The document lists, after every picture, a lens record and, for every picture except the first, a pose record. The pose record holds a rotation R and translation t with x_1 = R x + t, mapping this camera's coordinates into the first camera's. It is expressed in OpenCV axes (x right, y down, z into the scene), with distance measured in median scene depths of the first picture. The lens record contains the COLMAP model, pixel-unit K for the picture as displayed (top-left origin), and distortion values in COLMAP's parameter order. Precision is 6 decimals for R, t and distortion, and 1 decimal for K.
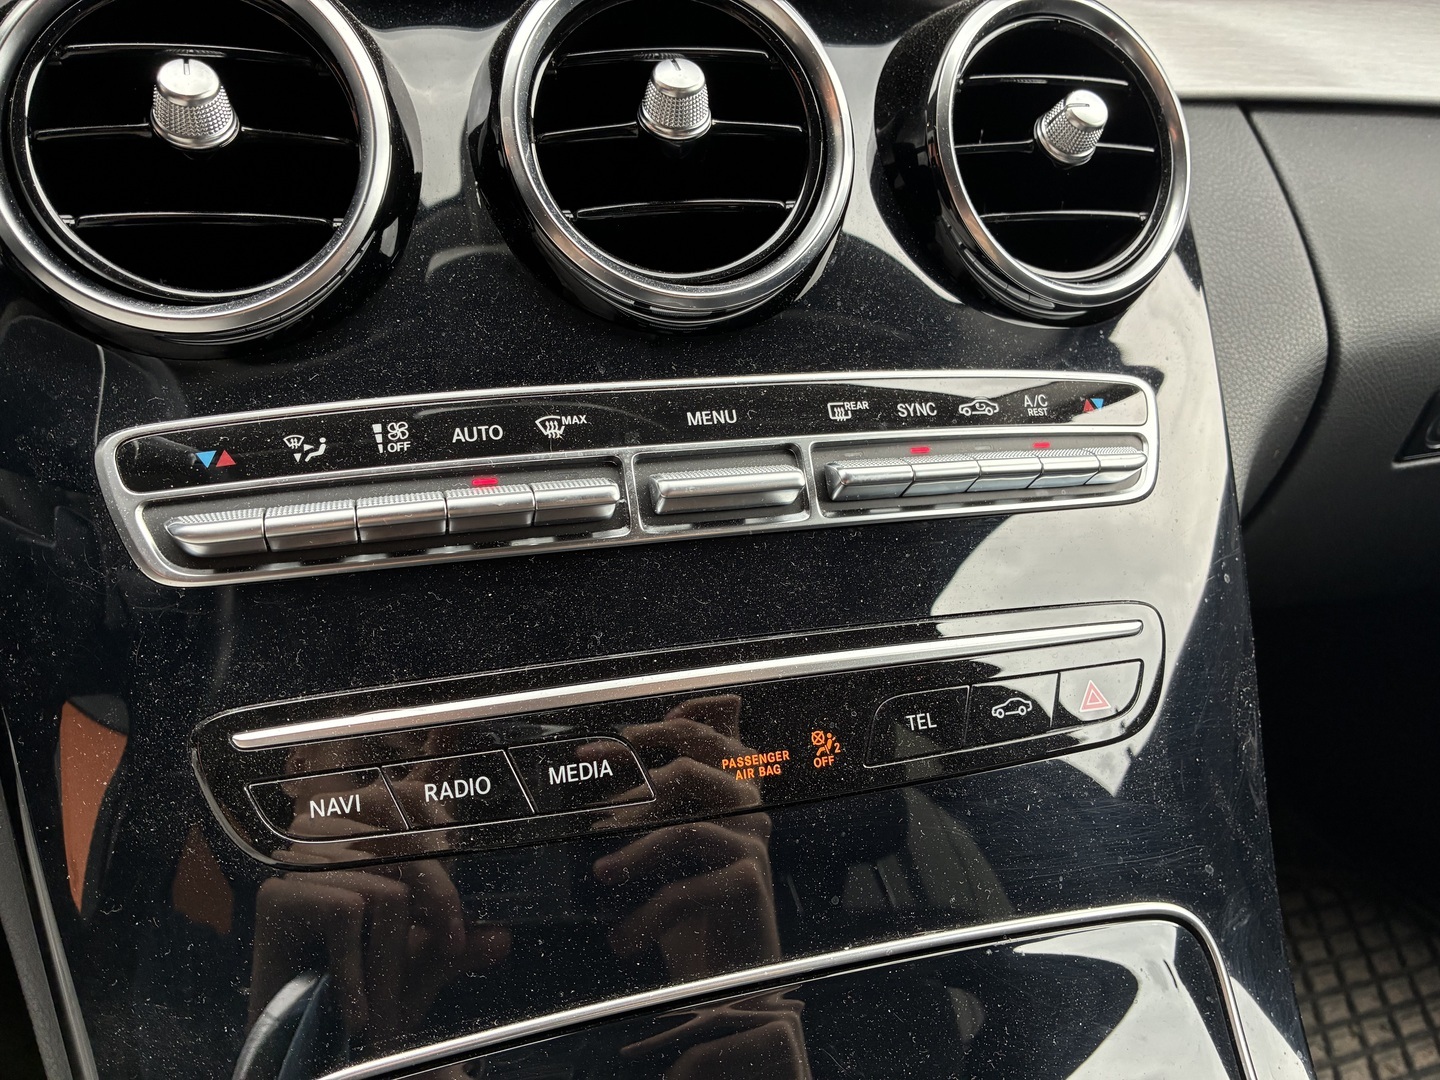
lens RADIAL K [[1099.4, 0, 731.1], [0, 1099.4, 543.6], [0, 0, 1]] dist [0.032259, -0.046597]
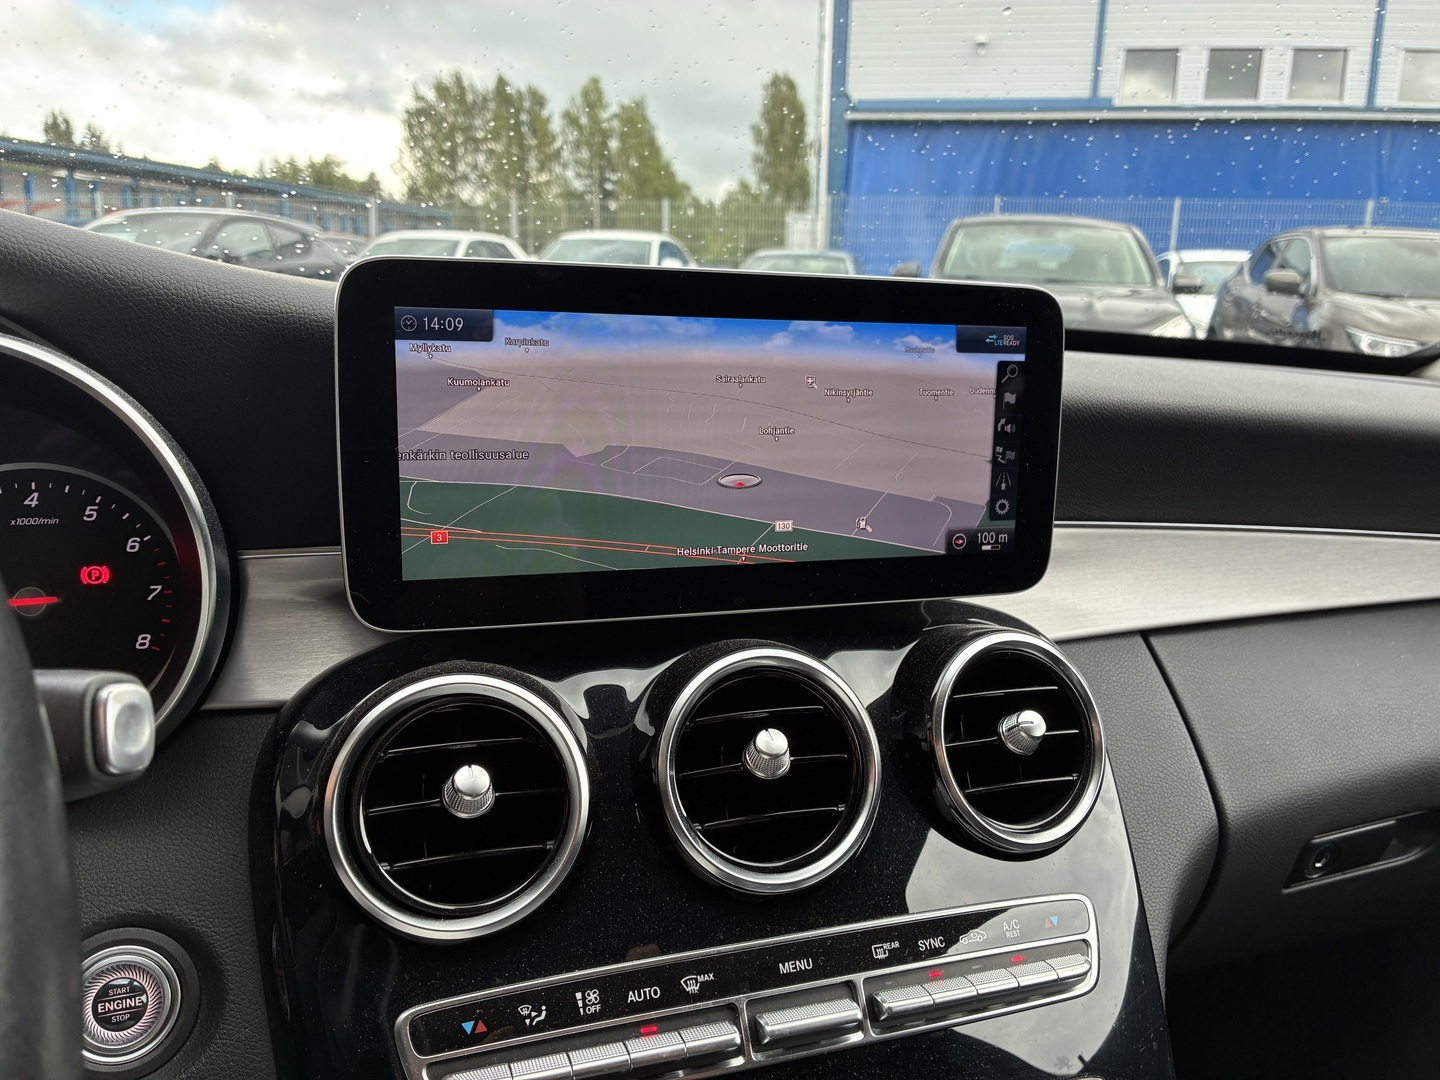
lens RADIAL K [[1086.2, 0, 740.3], [0, 1086.2, 541.5], [0, 0, 1]] dist [0.019493, 0.000478]
pose [[0.999412, -0.009868, 0.032851, -0.137672], [0.015743, 0.982856, -0.183700, -0.417261], [-0.030475, 0.184109, 0.982433, -0.551951]]
